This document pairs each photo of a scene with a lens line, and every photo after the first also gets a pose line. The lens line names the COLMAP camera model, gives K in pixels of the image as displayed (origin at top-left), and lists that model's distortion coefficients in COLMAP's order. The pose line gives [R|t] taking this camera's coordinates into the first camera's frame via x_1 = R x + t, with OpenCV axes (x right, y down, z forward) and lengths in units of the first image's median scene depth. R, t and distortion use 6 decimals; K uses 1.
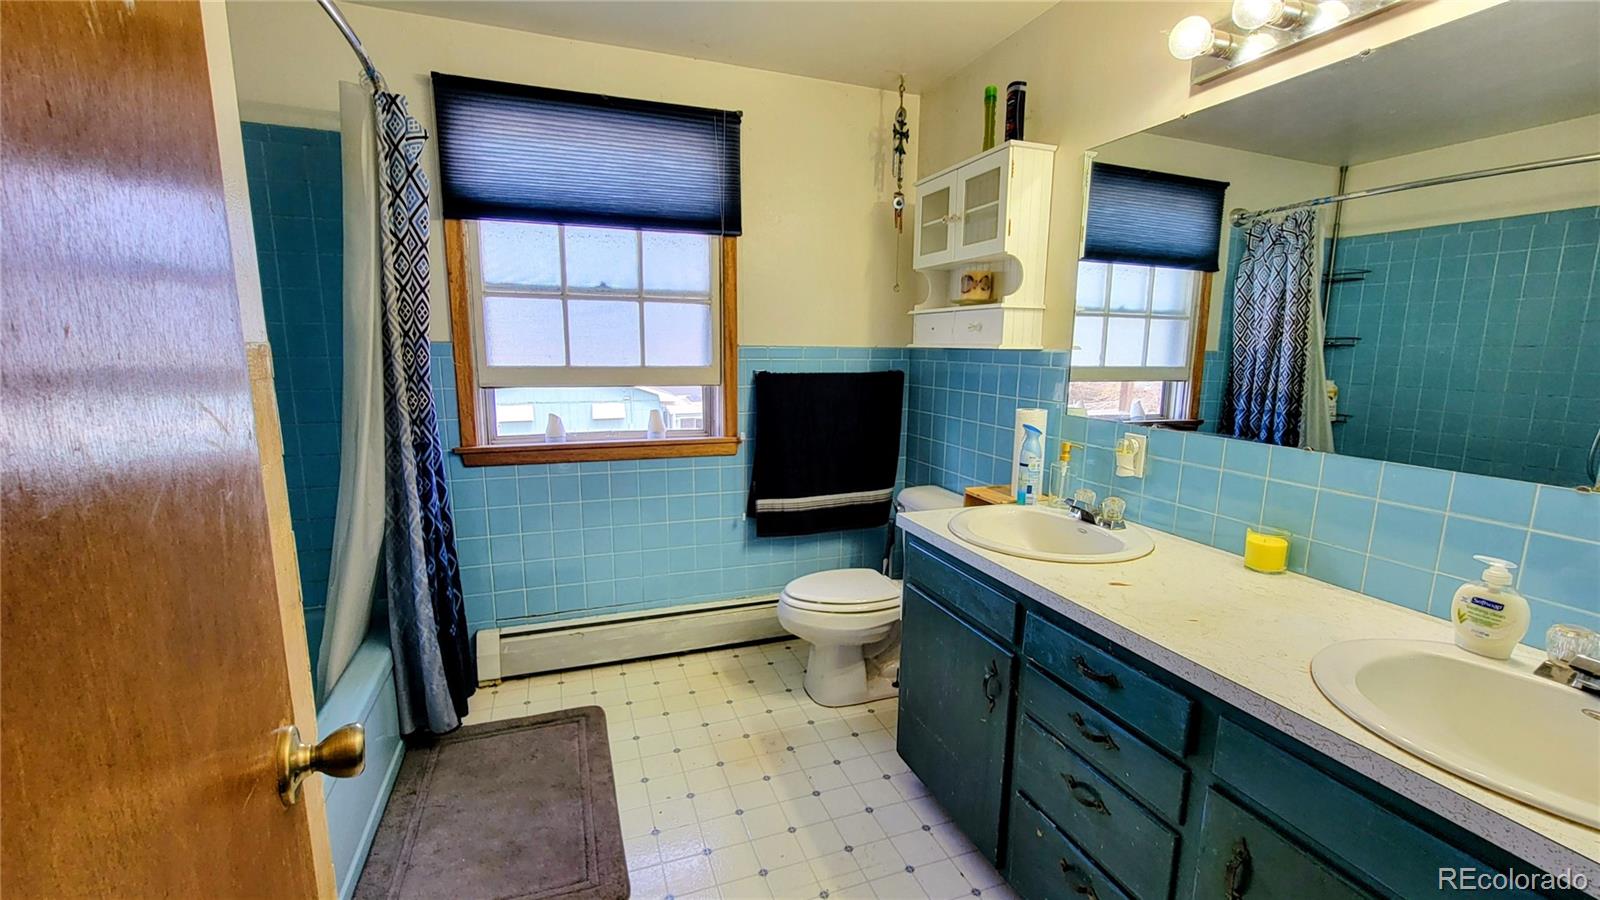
lens RADIAL K [[658.4, 0, 800.8], [0, 658.4, 461.6], [0, 0, 1]] dist [-0.002384, 0.000082]
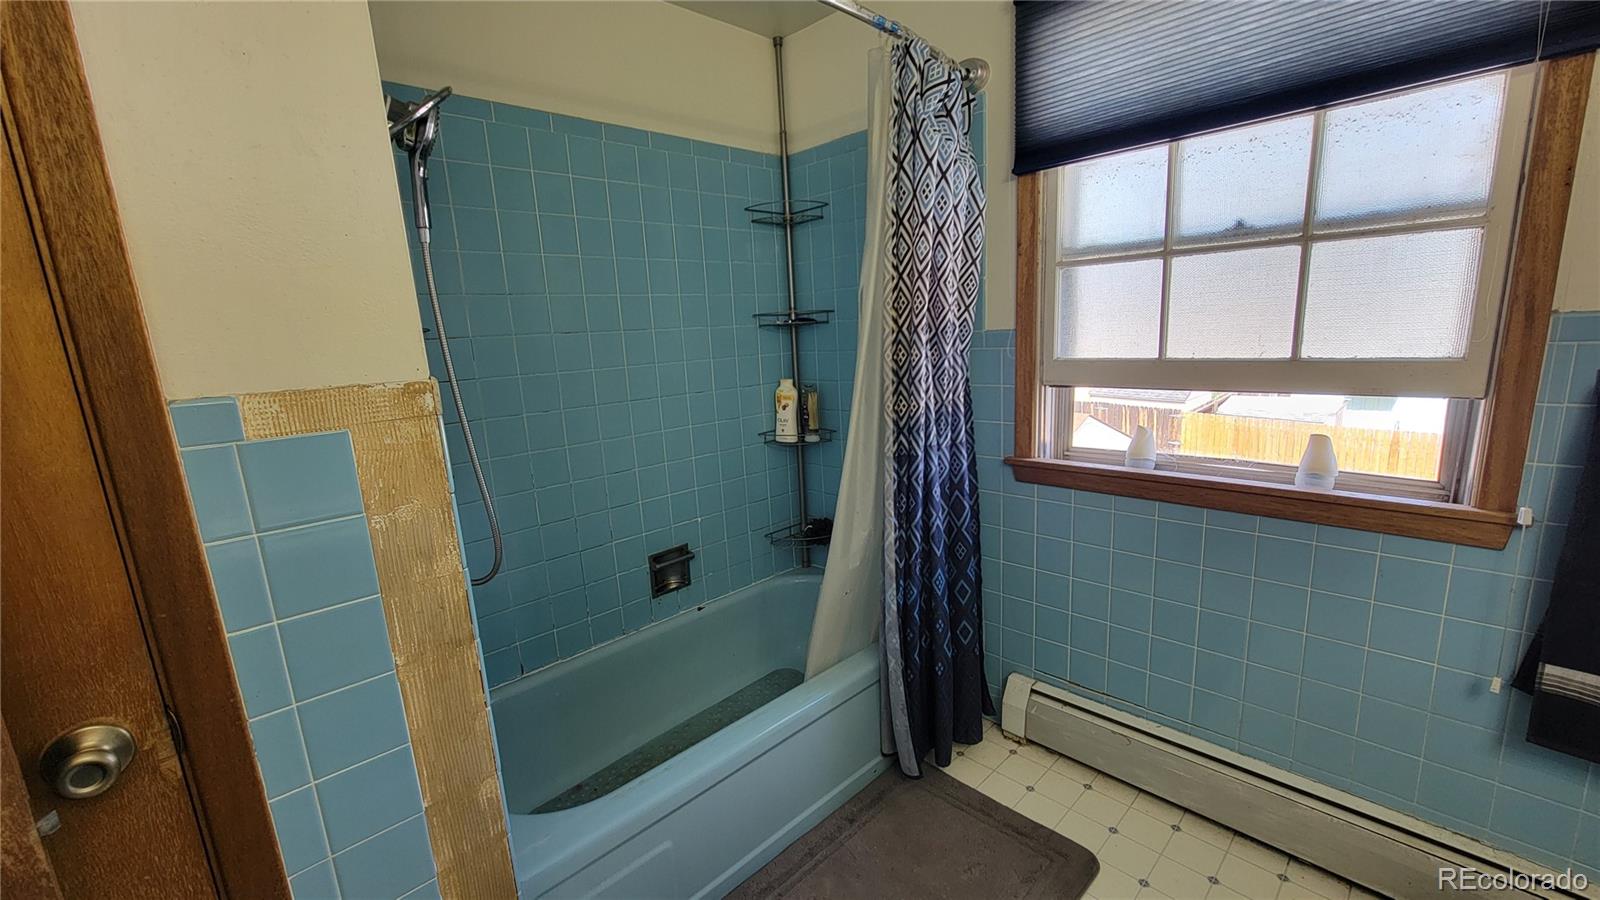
lens RADIAL K [[644.5, 0, 812.1], [0, 644.5, 459.7], [0, 0, 1]] dist [-0.013406, 0.000193]
pose [[0.404137, 0.153240, -0.901771, 0.109836], [-0.102867, 0.987227, 0.121661, -0.088130], [0.908896, 0.043594, 0.414738, 0.418756]]
